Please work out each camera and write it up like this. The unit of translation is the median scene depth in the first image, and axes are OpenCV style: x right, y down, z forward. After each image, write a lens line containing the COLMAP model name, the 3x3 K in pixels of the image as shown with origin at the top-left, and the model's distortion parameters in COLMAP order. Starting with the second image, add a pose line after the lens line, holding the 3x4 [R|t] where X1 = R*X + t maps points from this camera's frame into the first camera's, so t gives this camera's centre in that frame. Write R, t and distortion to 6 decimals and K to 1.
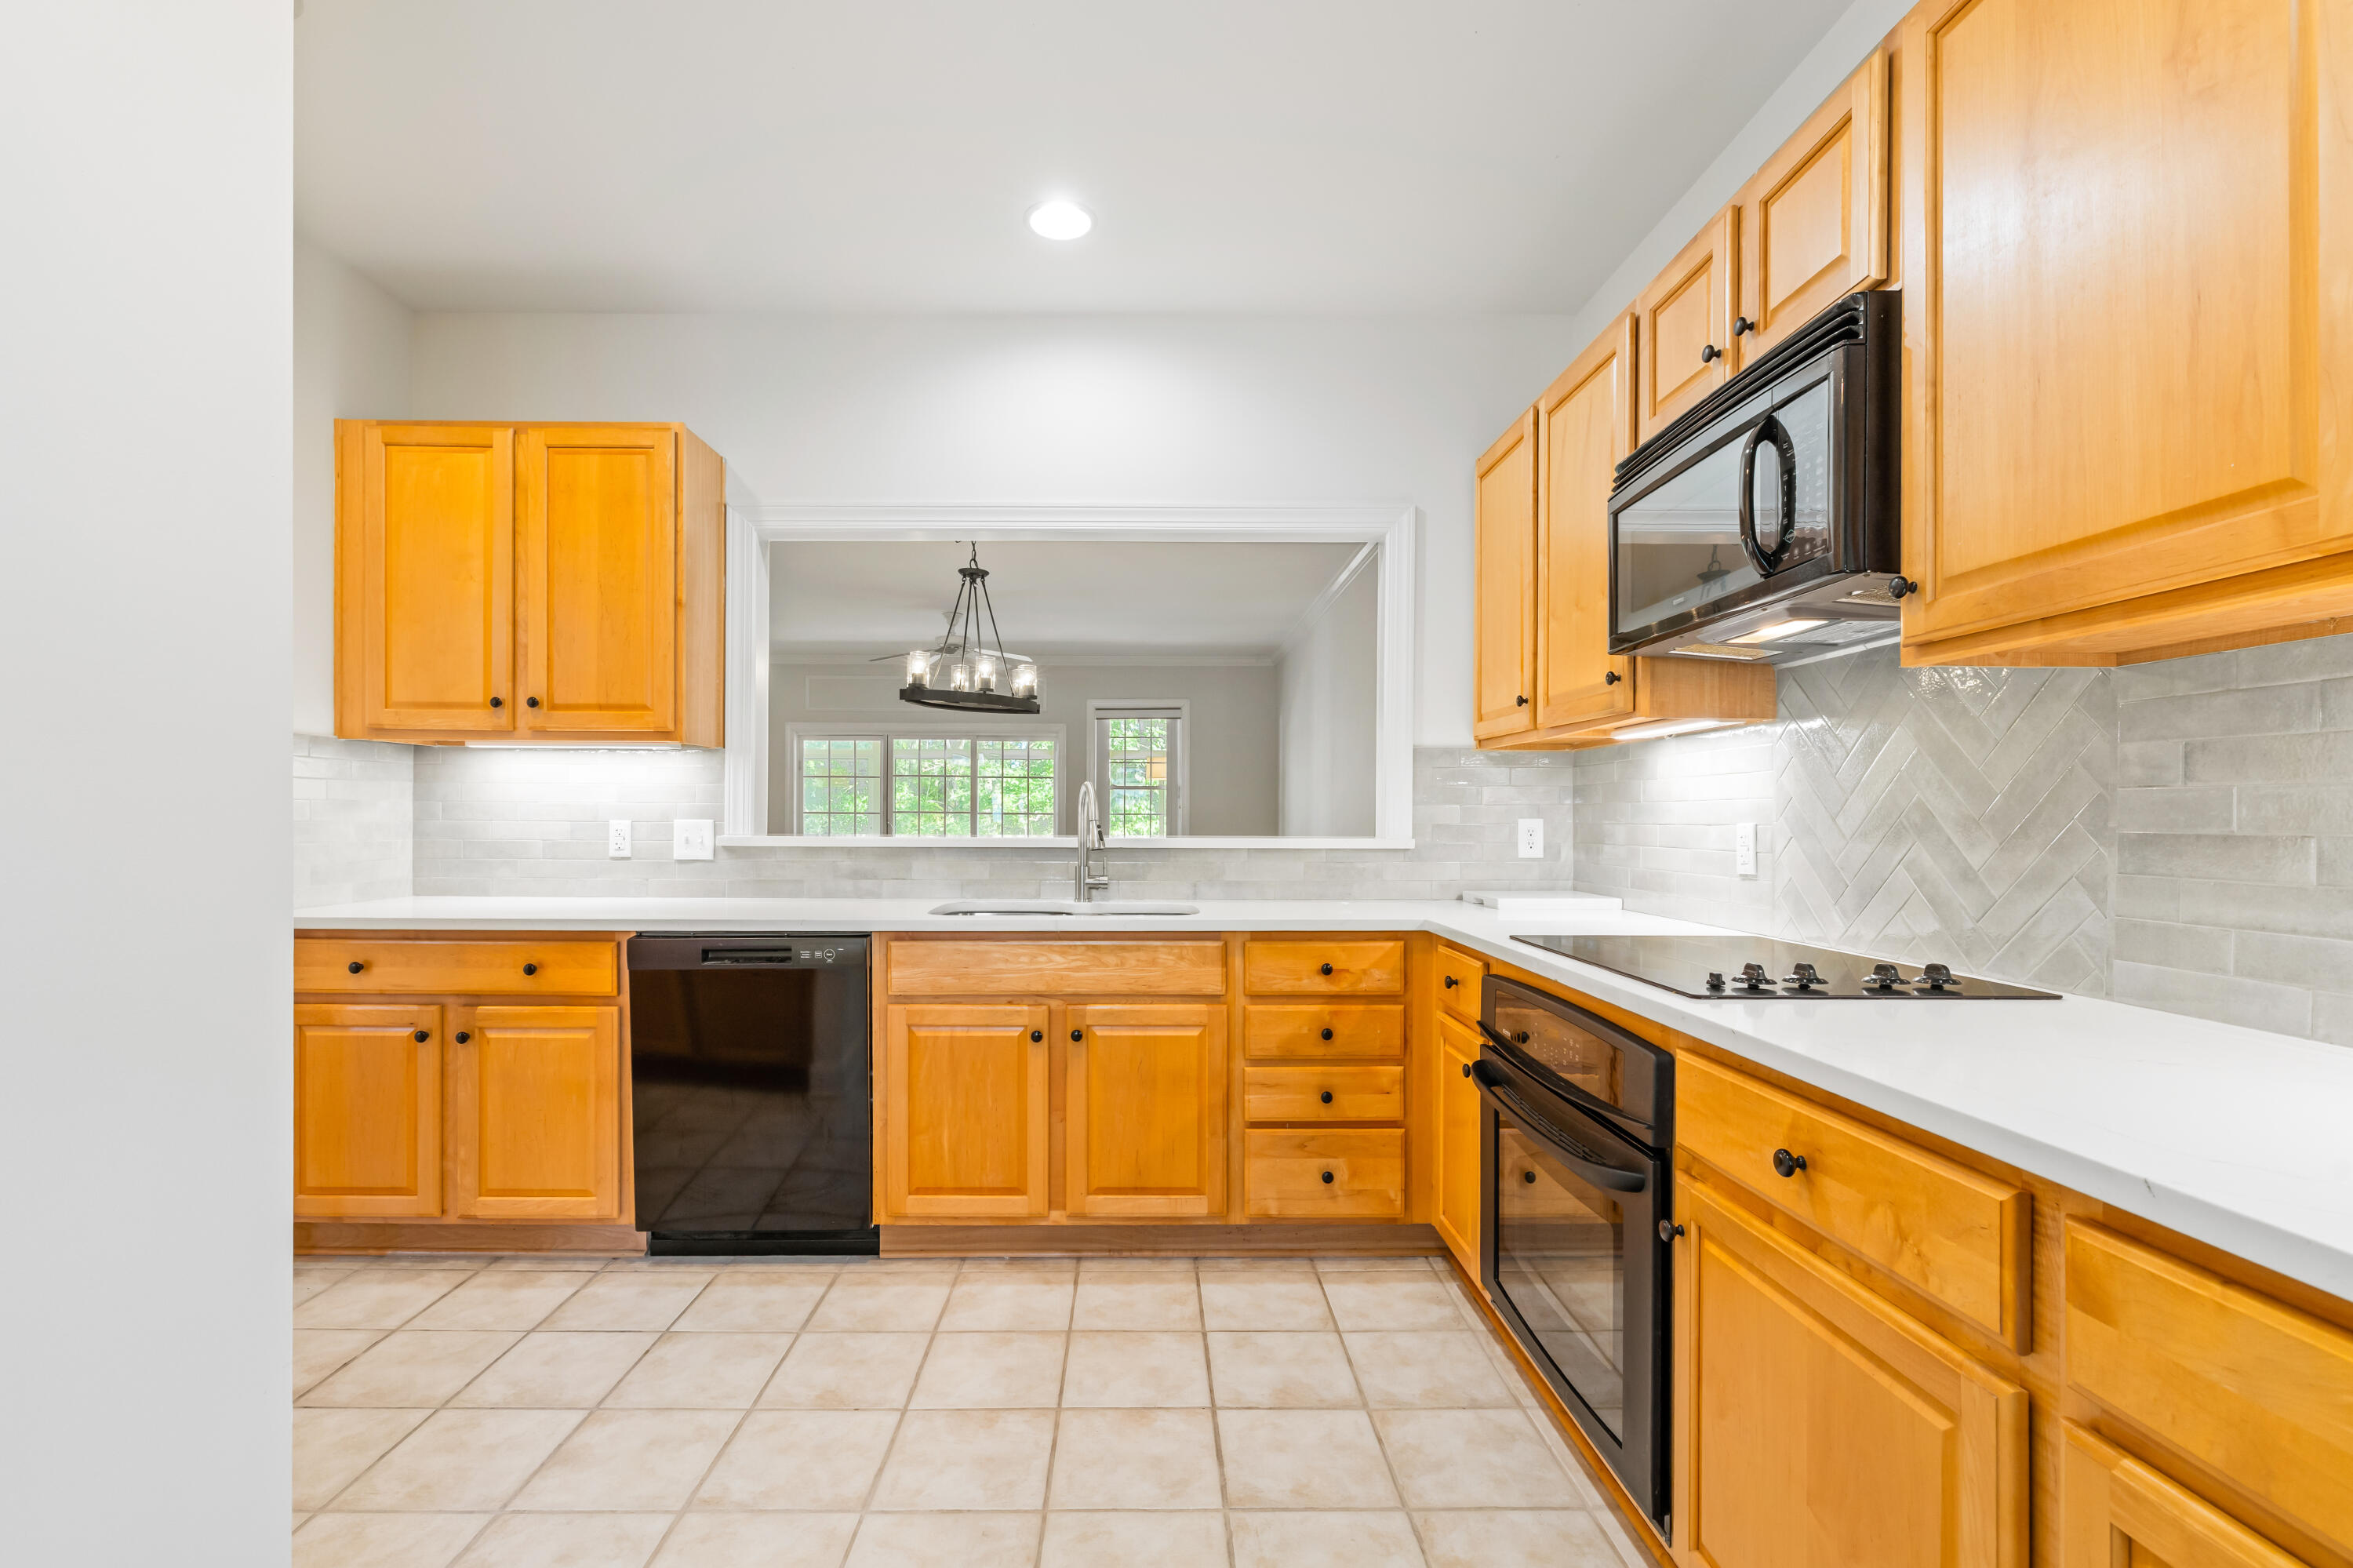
lens RADIAL K [[1033.4, 0, 1145.1], [0, 1033.4, 820.6], [0, 0, 1]] dist [-0.004453, 0.000330]
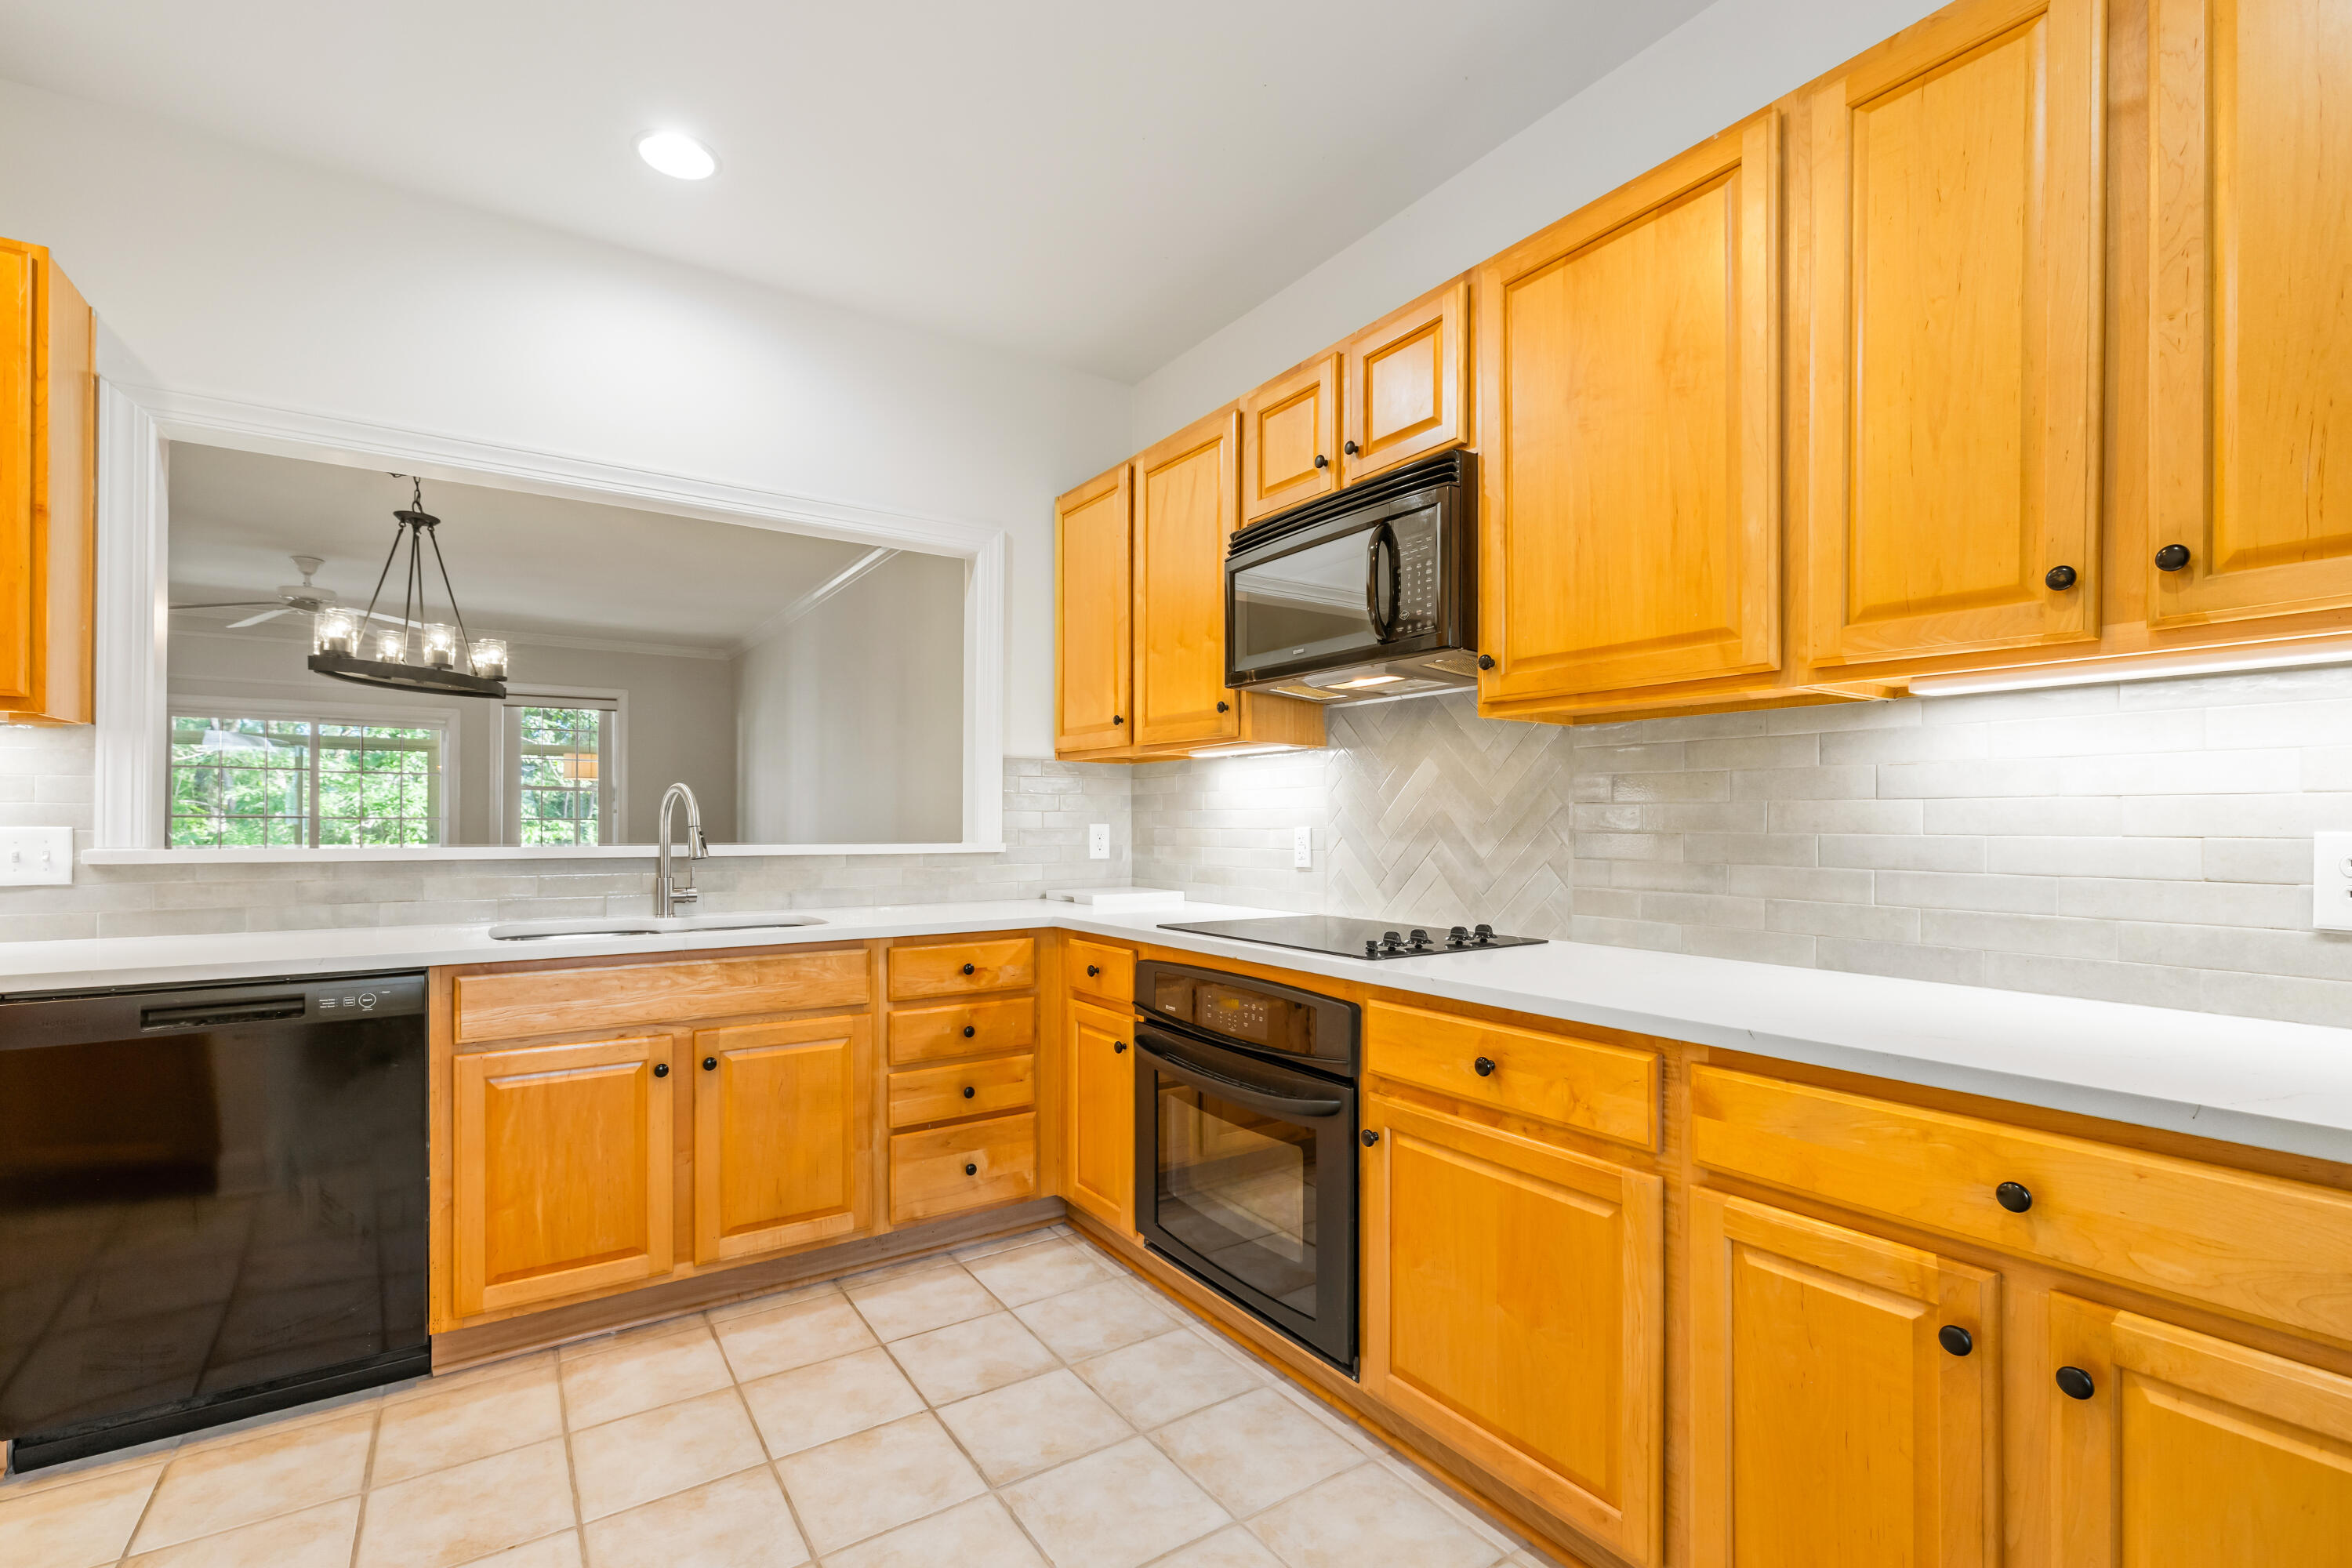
lens RADIAL K [[1031.9, 0, 1169.8], [0, 1031.9, 822.0], [0, 0, 1]] dist [-0.001345, 0.000351]
pose [[0.835133, -0.000372, 0.550048, -0.239063], [0.002487, 0.999992, -0.003099, -0.000242], [-0.550043, 0.003956, 0.835127, 0.023204]]
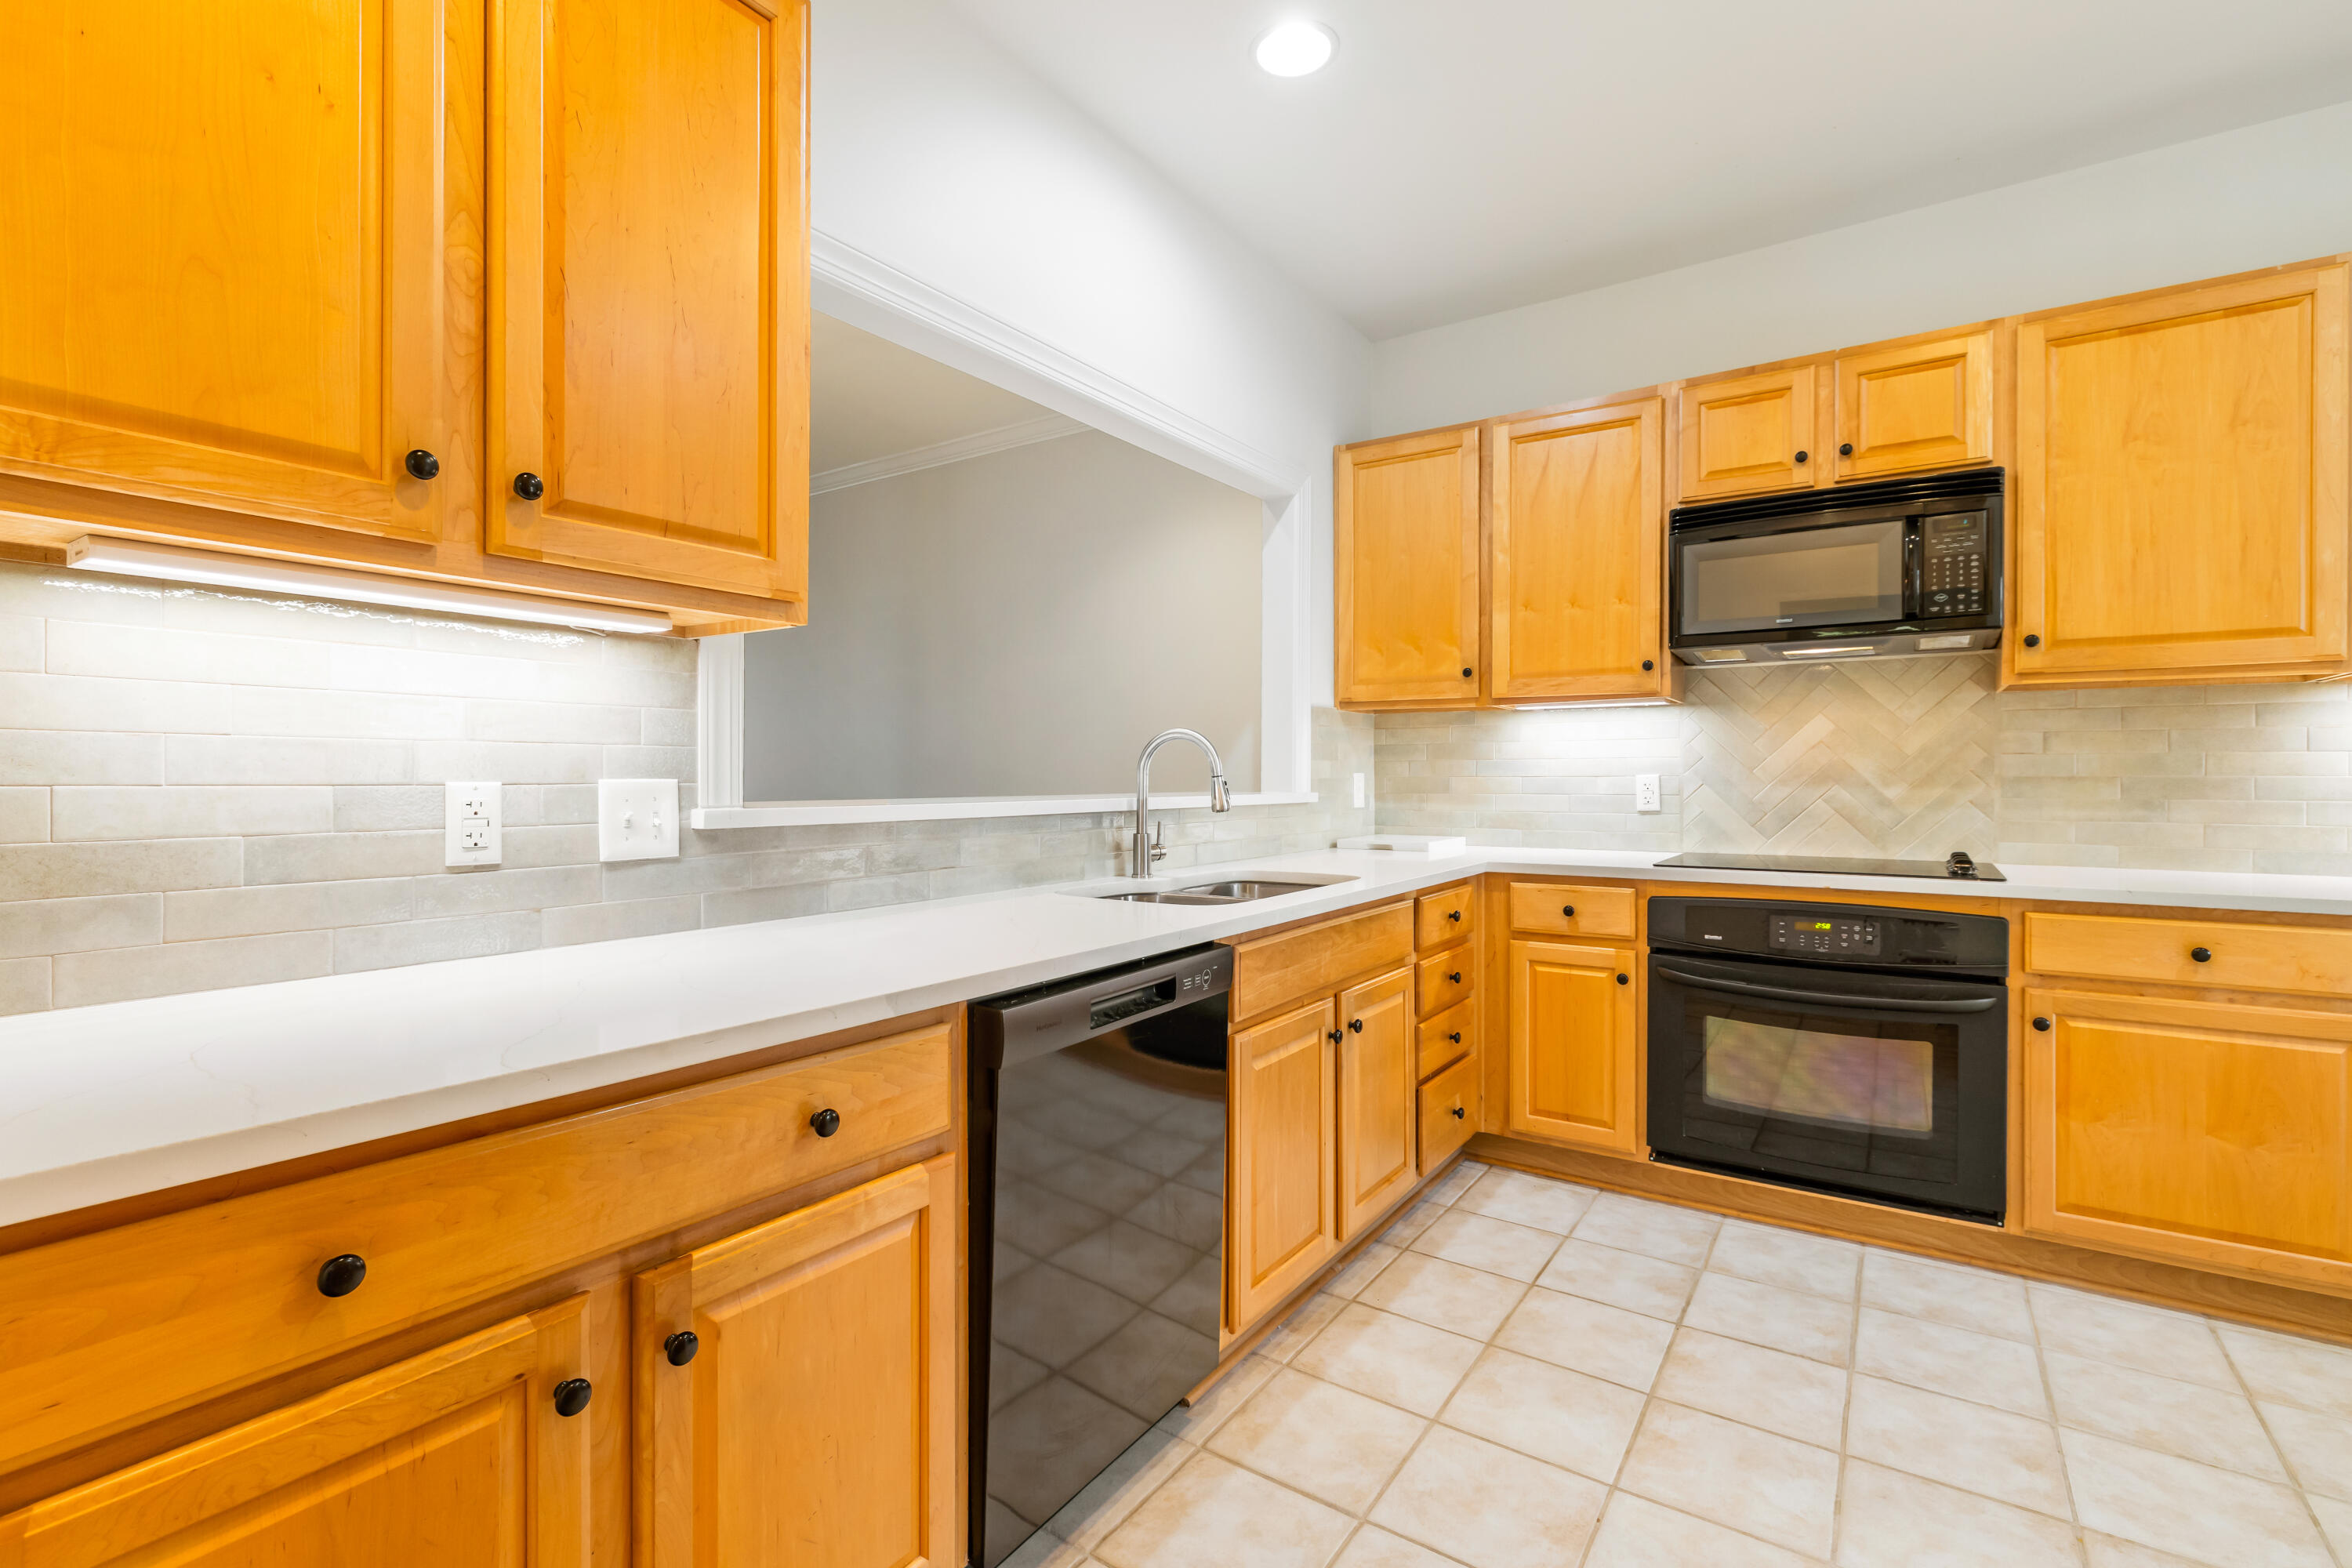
lens RADIAL K [[1050.0, 0, 1176.0], [0, 1050.0, 784.0], [0, 0, 1]] dist [-0.001588, 0.000528]
pose [[0.576432, -0.010218, 0.817081, -0.909183], [0.007141, 0.999947, 0.007467, -0.000537], [-0.817114, 0.001531, 0.576474, 0.651994]]
